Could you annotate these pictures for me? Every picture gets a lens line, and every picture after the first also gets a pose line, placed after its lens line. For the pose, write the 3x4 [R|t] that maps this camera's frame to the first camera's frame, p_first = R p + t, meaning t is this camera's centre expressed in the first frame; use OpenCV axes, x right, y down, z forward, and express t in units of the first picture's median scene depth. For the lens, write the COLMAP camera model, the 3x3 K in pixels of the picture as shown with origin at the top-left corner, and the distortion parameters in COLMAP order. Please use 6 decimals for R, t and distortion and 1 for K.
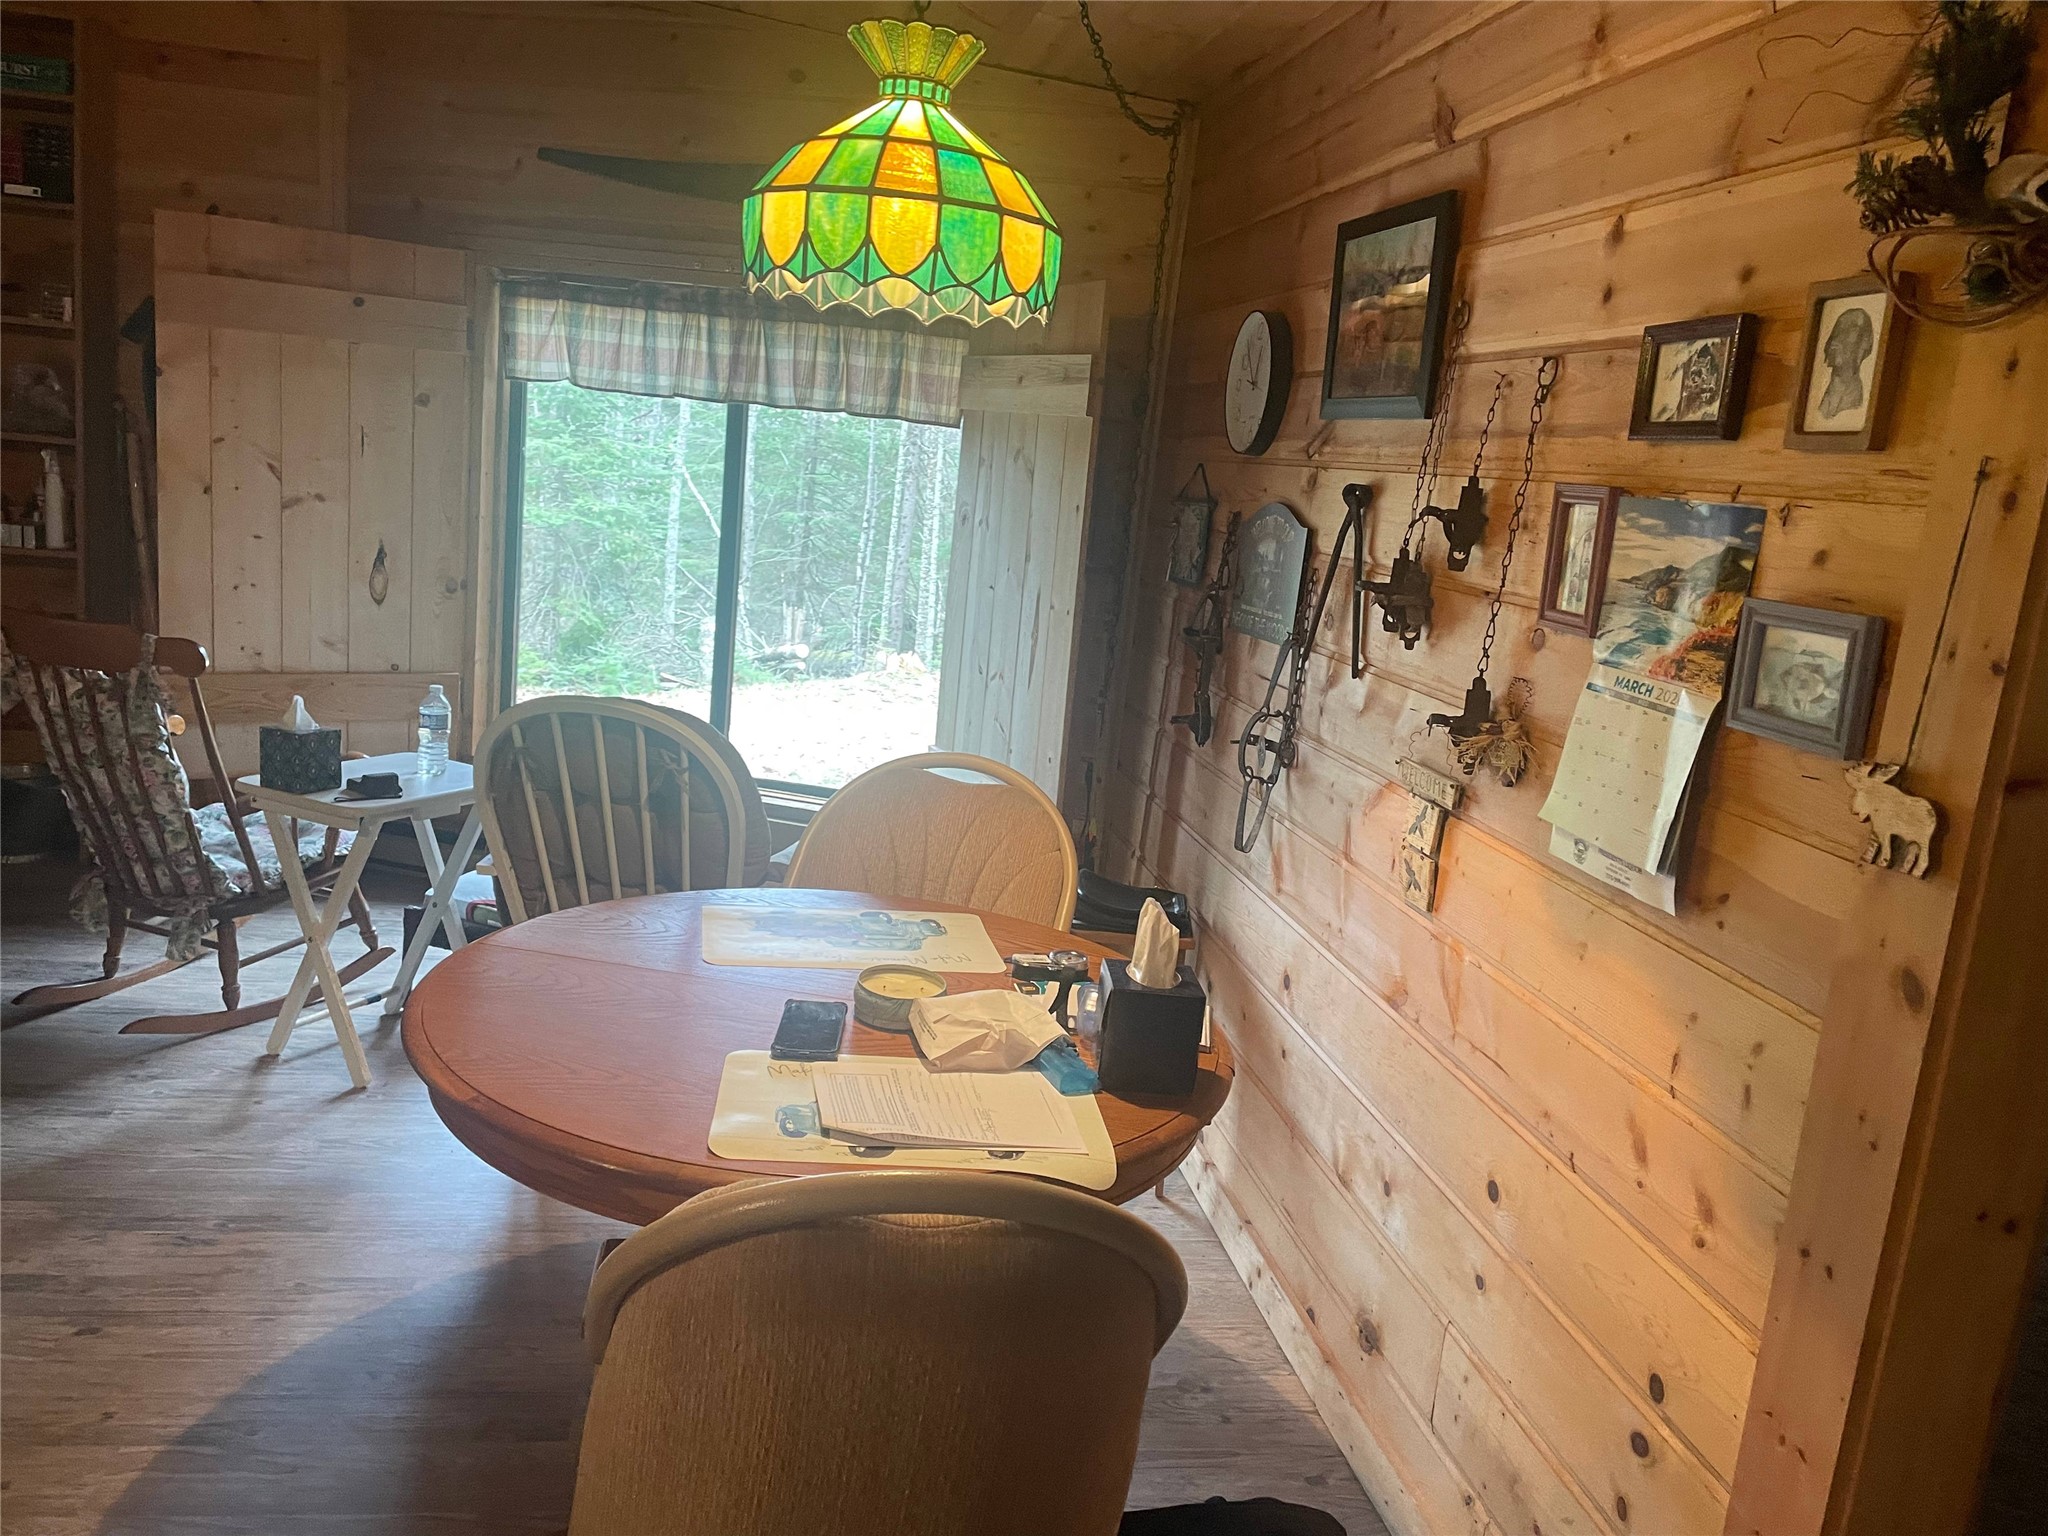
lens RADIAL K [[1545.2, 0, 1011.3], [0, 1545.2, 751.1], [0, 0, 1]] dist [0.078283, -0.084857]
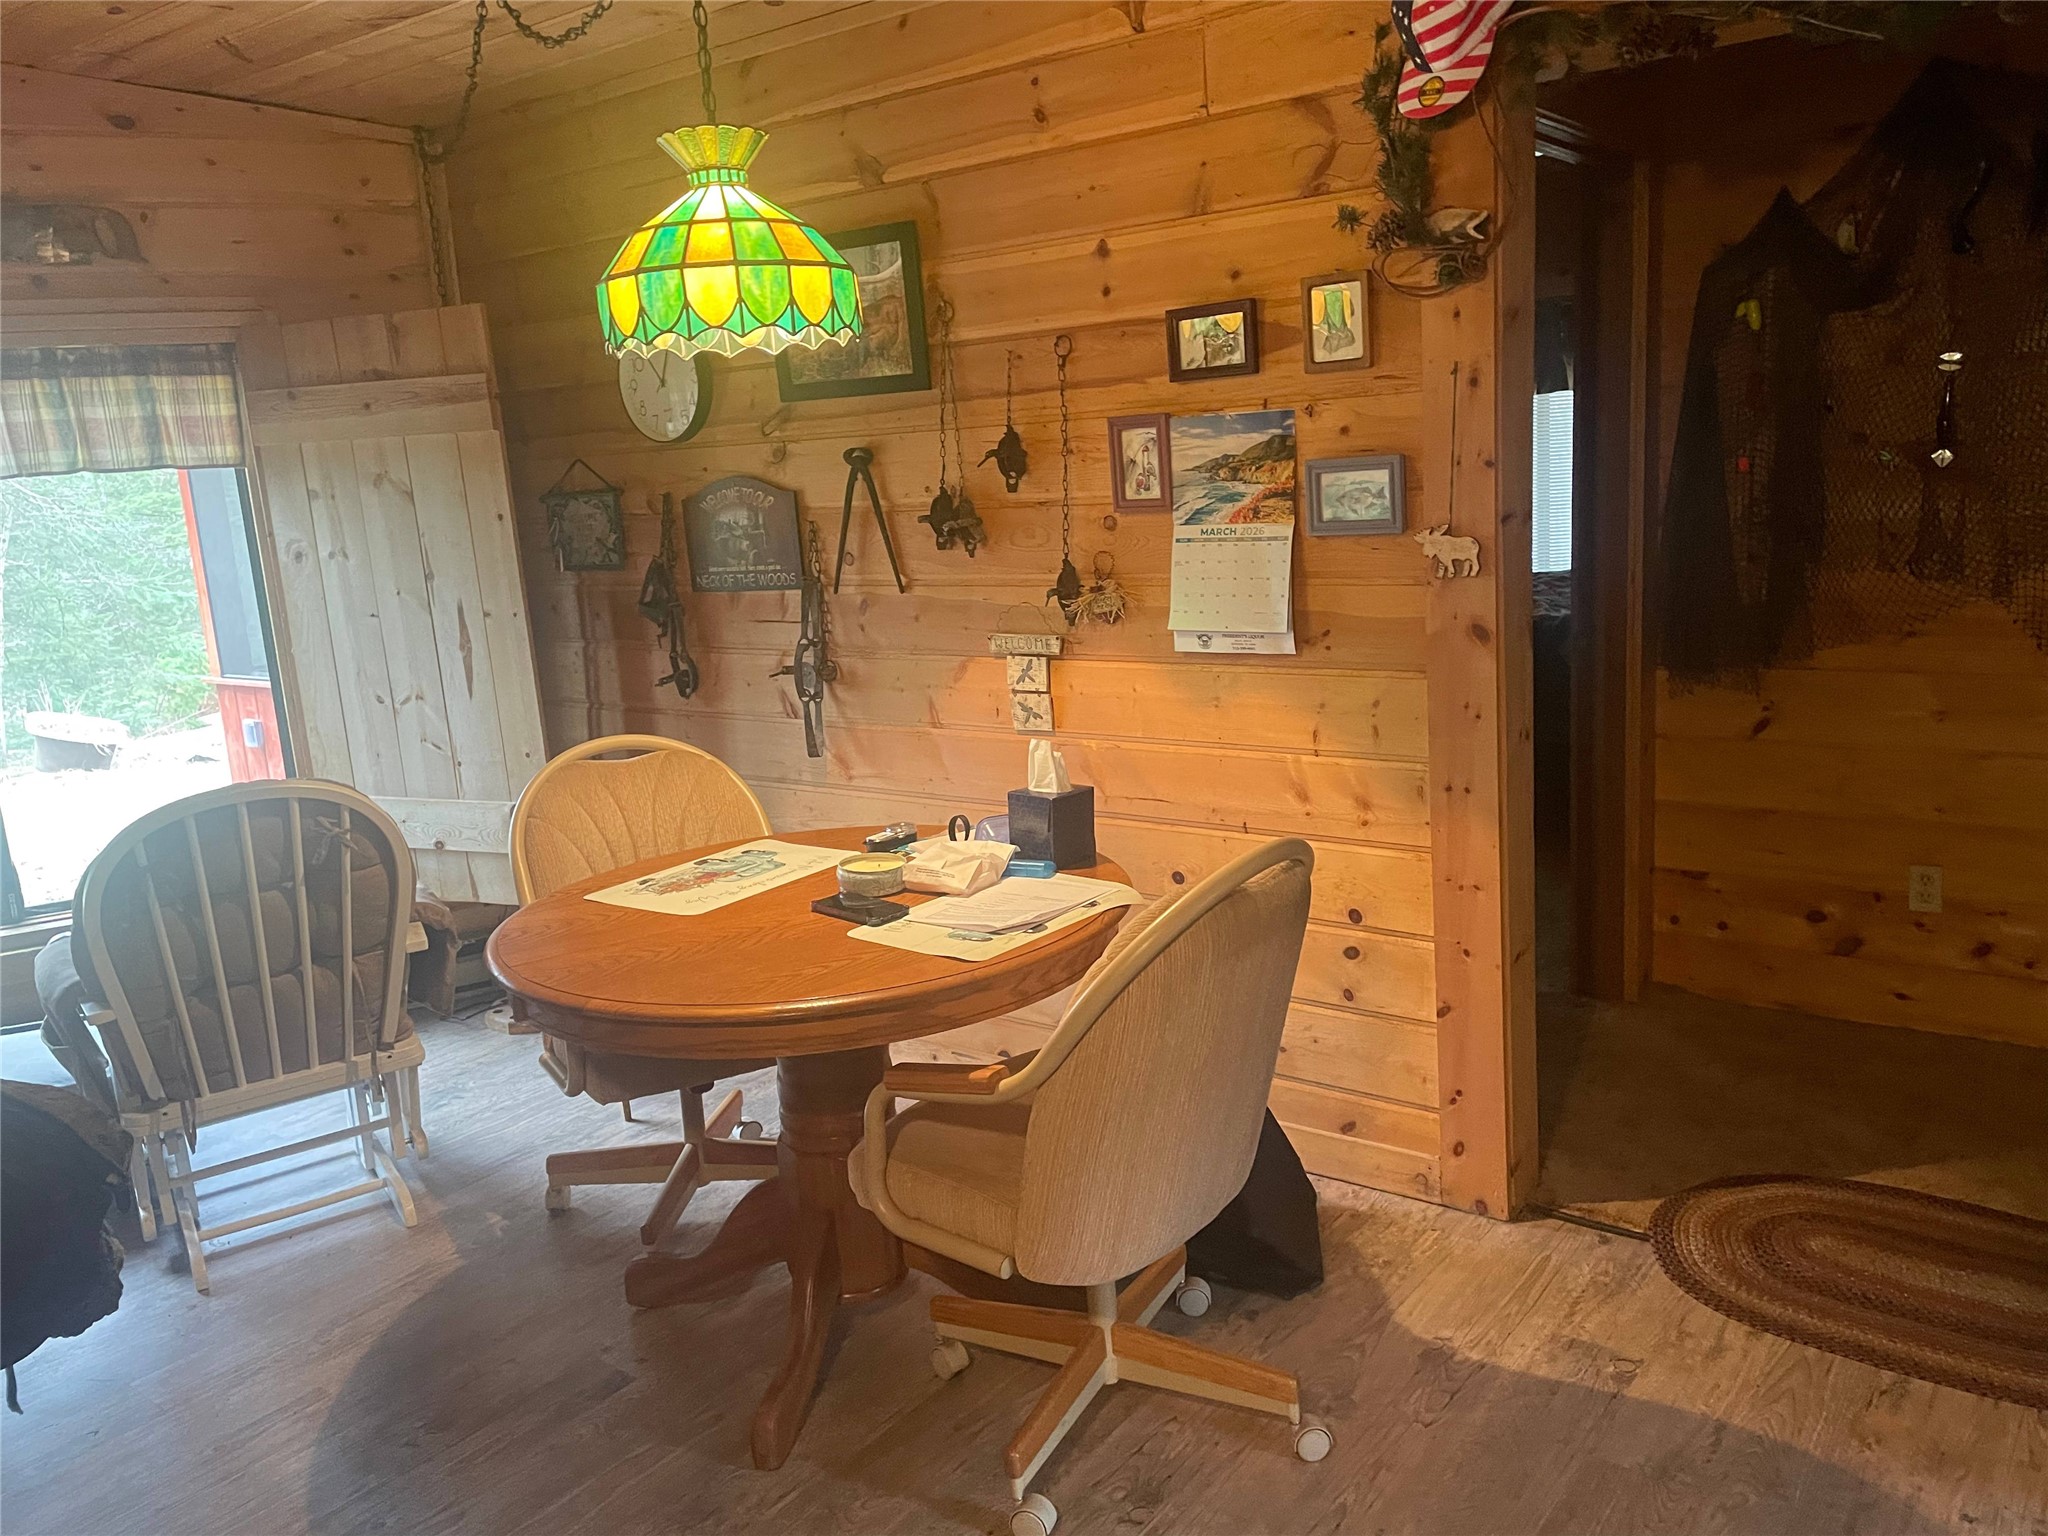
lens RADIAL K [[1545.2, 0, 1036.0], [0, 1545.2, 779.0], [0, 0, 1]] dist [0.078283, -0.084857]
pose [[0.721914, -0.285788, 0.630210, -0.827200], [0.262438, 0.955768, 0.132795, -0.059087], [-0.640286, 0.069525, 0.764984, -0.098498]]
